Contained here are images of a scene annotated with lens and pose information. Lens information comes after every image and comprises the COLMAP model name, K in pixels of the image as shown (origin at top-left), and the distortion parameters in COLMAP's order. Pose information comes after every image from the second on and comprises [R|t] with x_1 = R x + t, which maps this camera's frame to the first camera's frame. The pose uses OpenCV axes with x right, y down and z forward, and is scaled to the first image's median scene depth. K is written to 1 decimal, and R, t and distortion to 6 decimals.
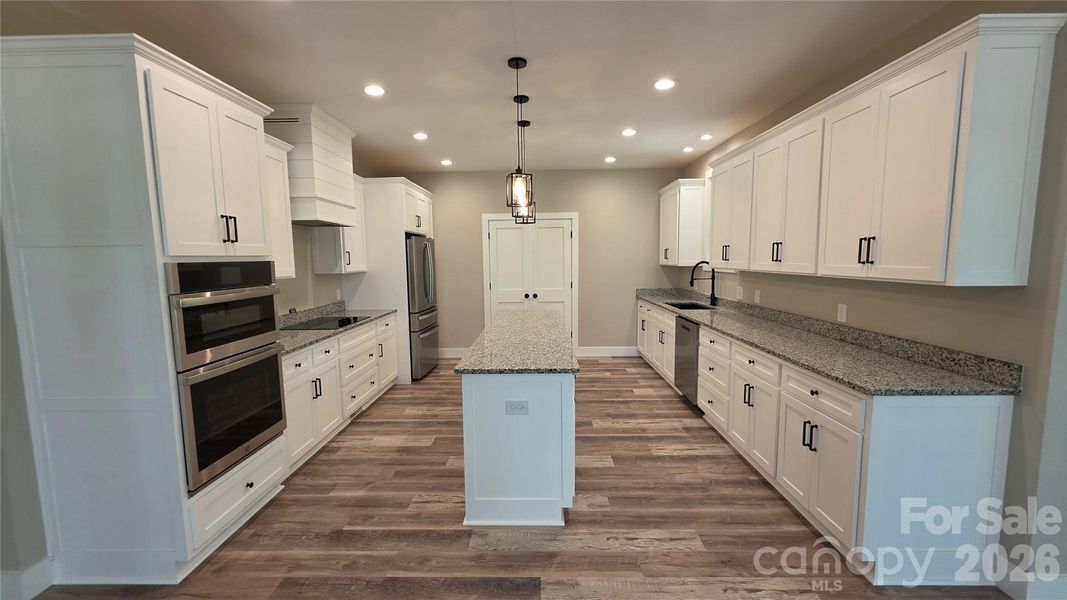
lens RADIAL K [[426.8, 0, 532.4], [0, 426.8, 301.8], [0, 0, 1]] dist [0.000818, 0.000475]
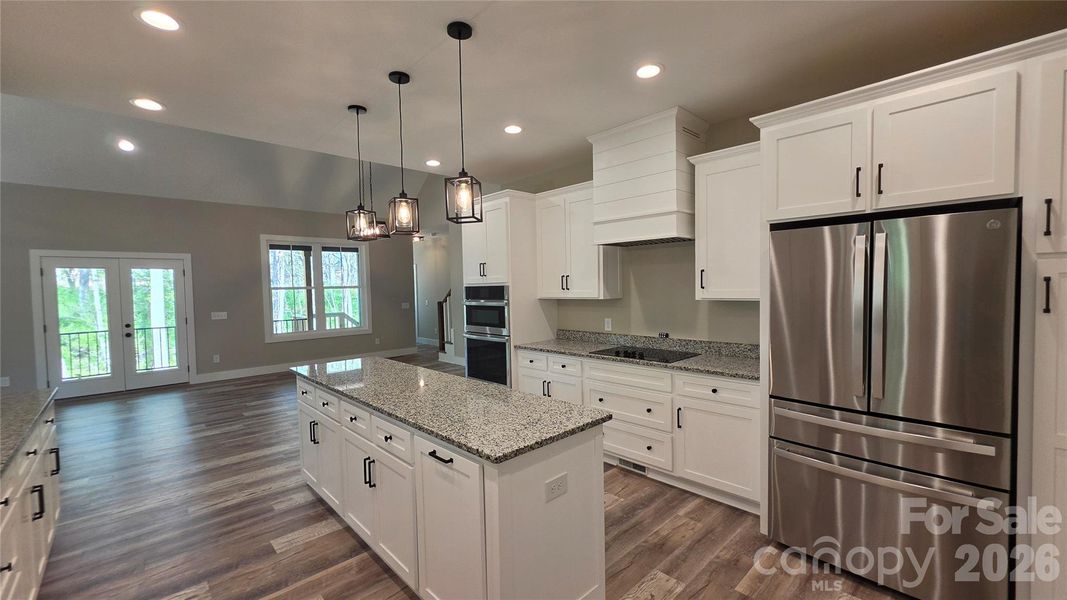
lens RADIAL K [[431.7, 0, 532.0], [0, 431.7, 301.8], [0, 0, 1]] dist [0.002222, 0.000304]
pose [[-0.712699, 0.054949, -0.699314, 0.418416], [-0.042850, 0.991655, 0.121590, -0.215347], [0.700160, 0.116623, -0.704397, 2.021033]]
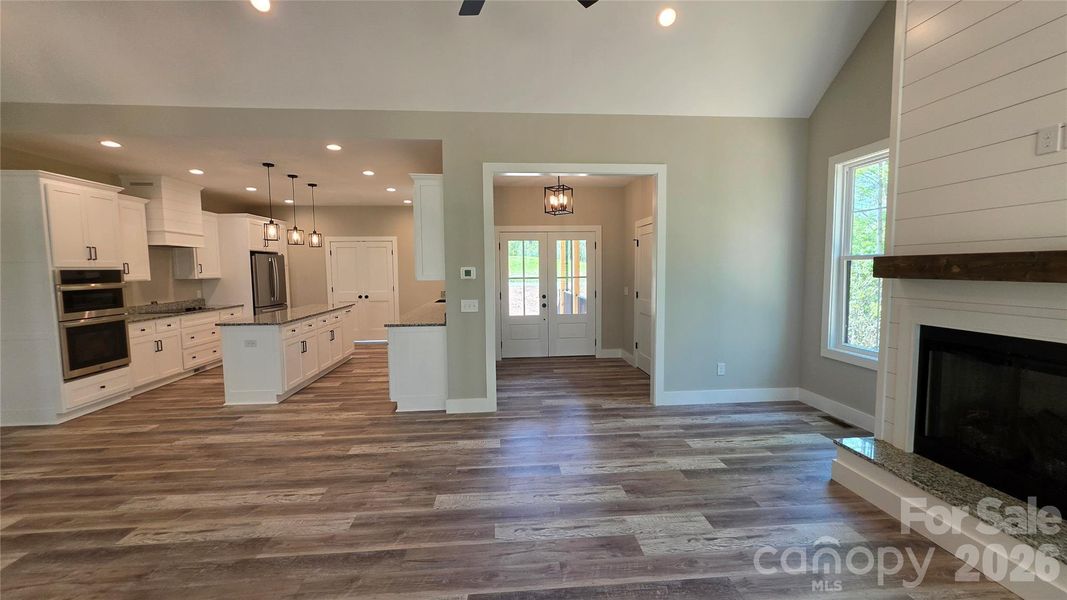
lens RADIAL K [[426.8, 0, 532.4], [0, 426.8, 301.8], [0, 0, 1]] dist [0.000818, 0.000475]
pose [[0.994904, -0.005025, 0.100706, 0.876008], [0.007858, 0.999584, -0.027759, 0.098070], [-0.100525, 0.028409, 0.994529, -0.913122]]
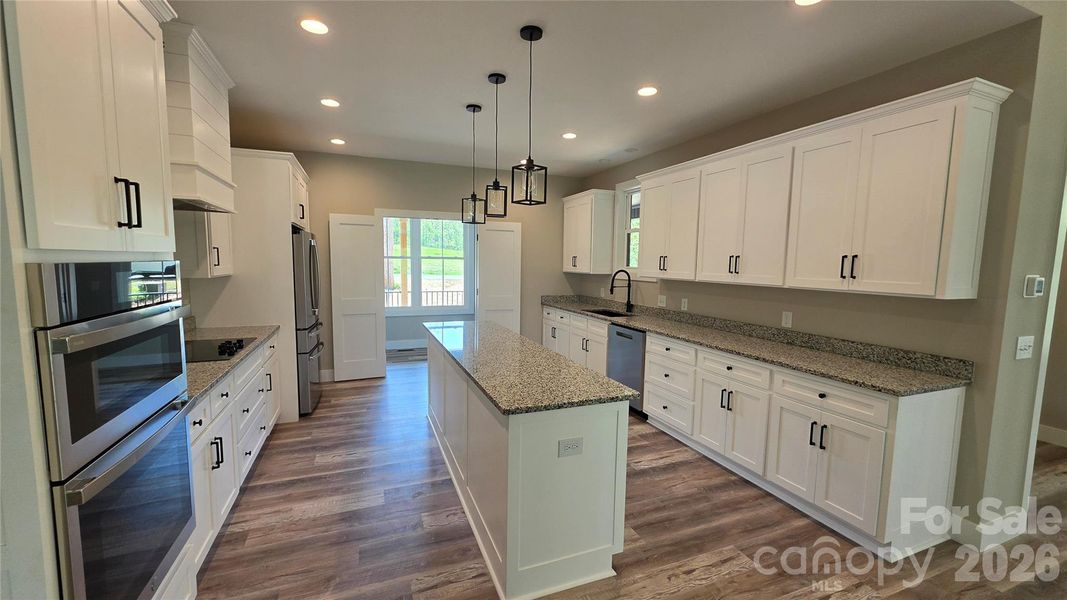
lens RADIAL K [[426.1, 0, 533.6], [0, 426.1, 302.9], [0, 0, 1]] dist [0.001357, 0.000019]
pose [[0.920855, -0.011208, 0.389745, -0.343474], [0.013348, 0.999907, -0.002782, -0.024412], [-0.389678, 0.007764, 0.920919, 0.217713]]
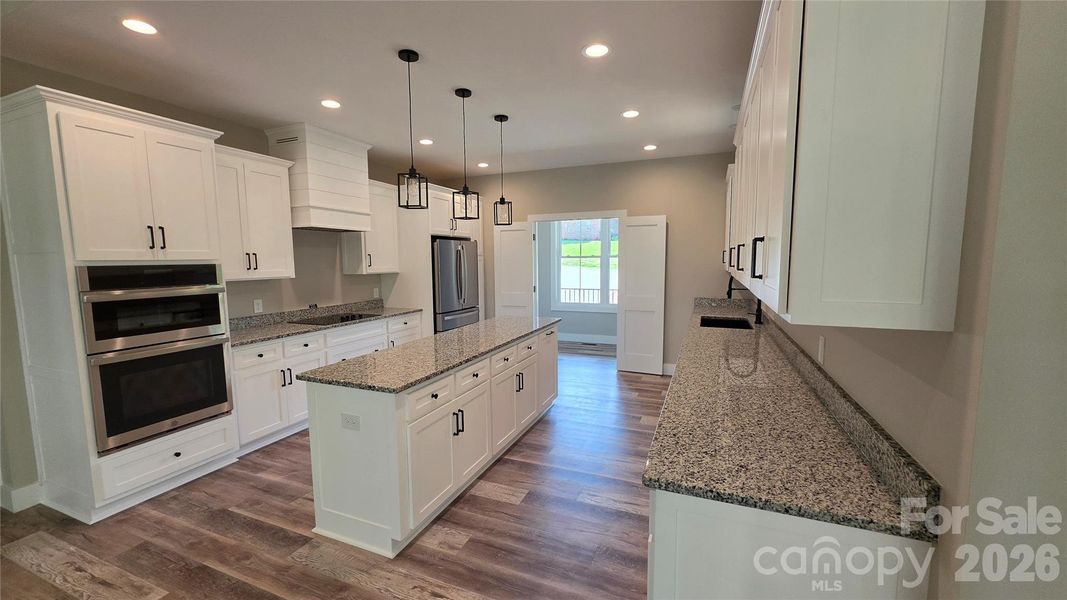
lens RADIAL K [[424.3, 0, 532.6], [0, 424.3, 302.2], [0, 0, 1]] dist [0.000782, 0.000218]
pose [[0.930122, 0.042498, -0.364783, 0.549460], [-0.041807, 0.999078, 0.009797, -0.035683], [0.364863, 0.006138, 0.931041, 0.219967]]
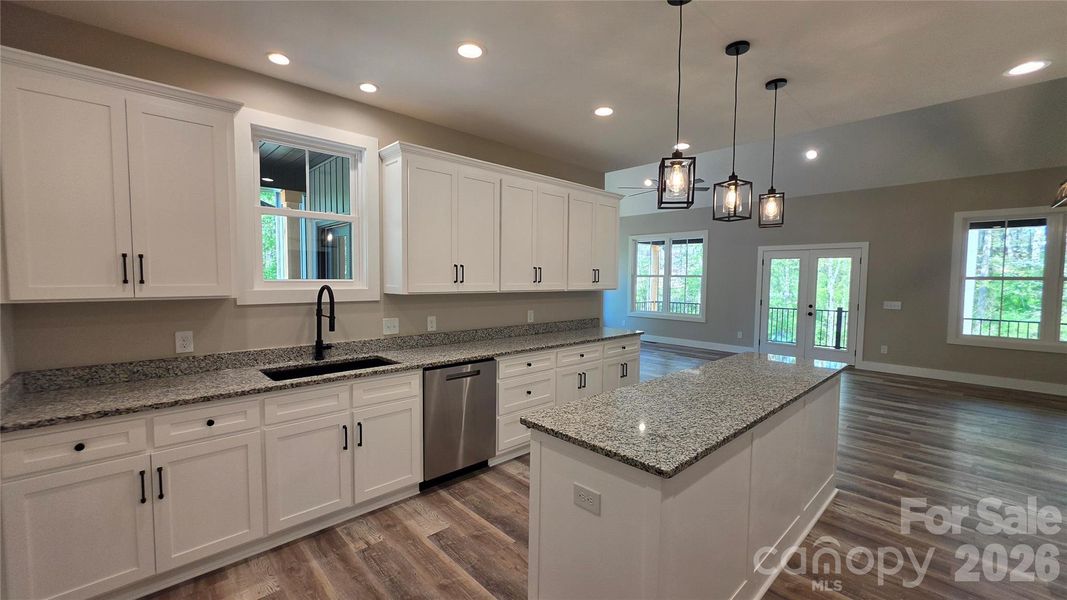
lens RADIAL K [[431.7, 0, 532.0], [0, 431.7, 301.8], [0, 0, 1]] dist [0.002222, 0.000304]
pose [[-0.700399, -0.034896, 0.712898, -0.351456], [0.074224, 0.989828, 0.121375, -0.208404], [-0.709882, 0.137925, -0.690684, 2.046969]]
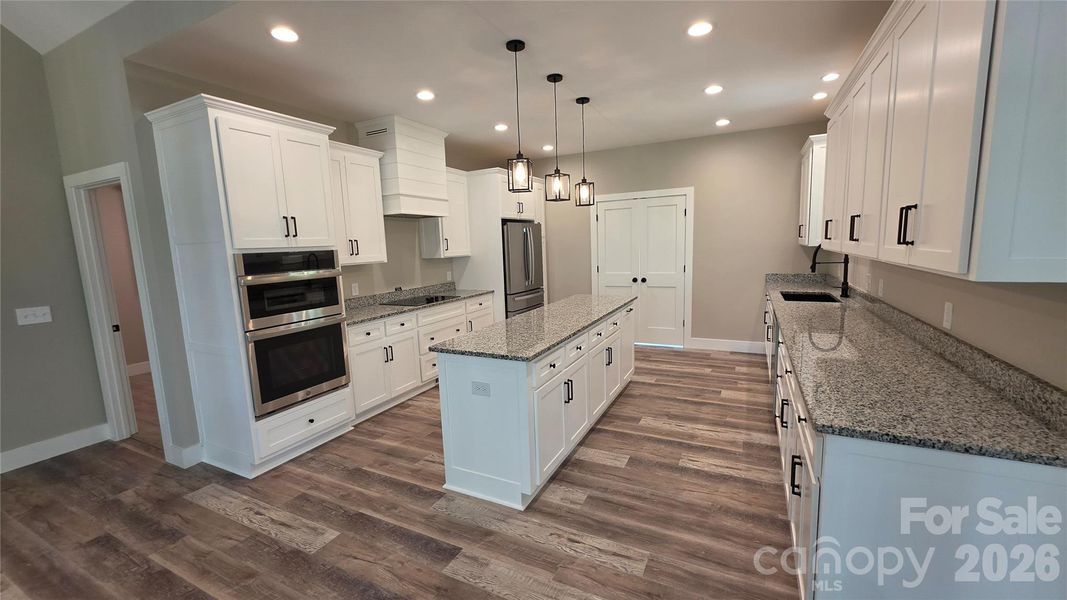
lens RADIAL K [[426.8, 0, 532.4], [0, 426.8, 301.8], [0, 0, 1]] dist [0.000818, 0.000475]
pose [[0.900895, 0.040354, -0.432158, 0.425377], [-0.021260, 0.998576, 0.048924, -0.015034], [0.433517, -0.034888, 0.900470, 0.099866]]
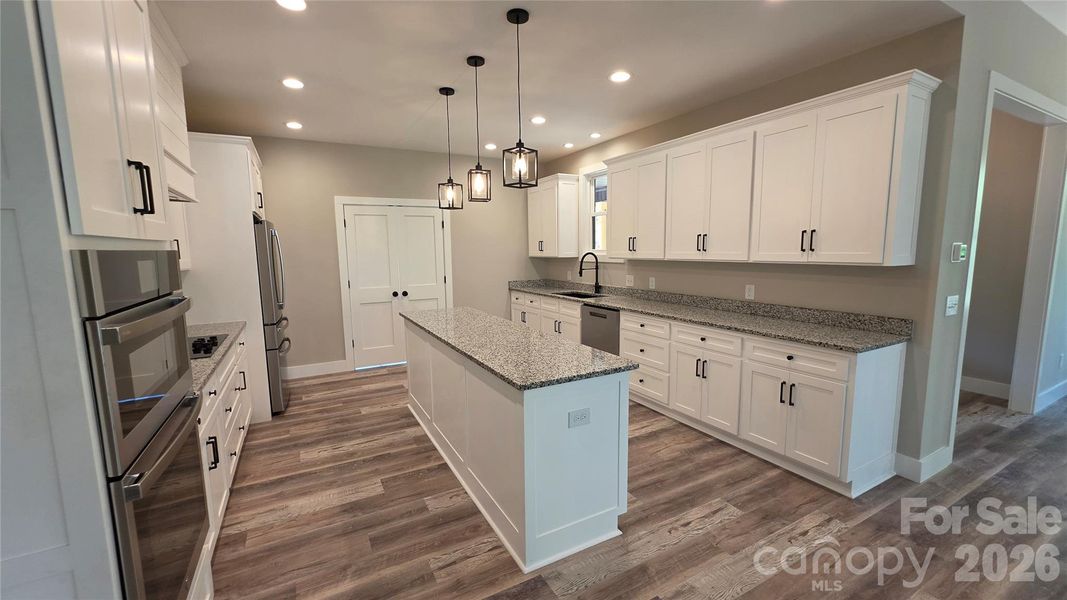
lens RADIAL K [[426.8, 0, 532.4], [0, 426.8, 301.8], [0, 0, 1]] dist [0.000818, 0.000475]
pose [[0.869099, -0.060823, 0.490884, -0.434713], [0.054626, 0.998143, 0.026961, -0.014031], [-0.491612, 0.003383, 0.870808, 0.235542]]
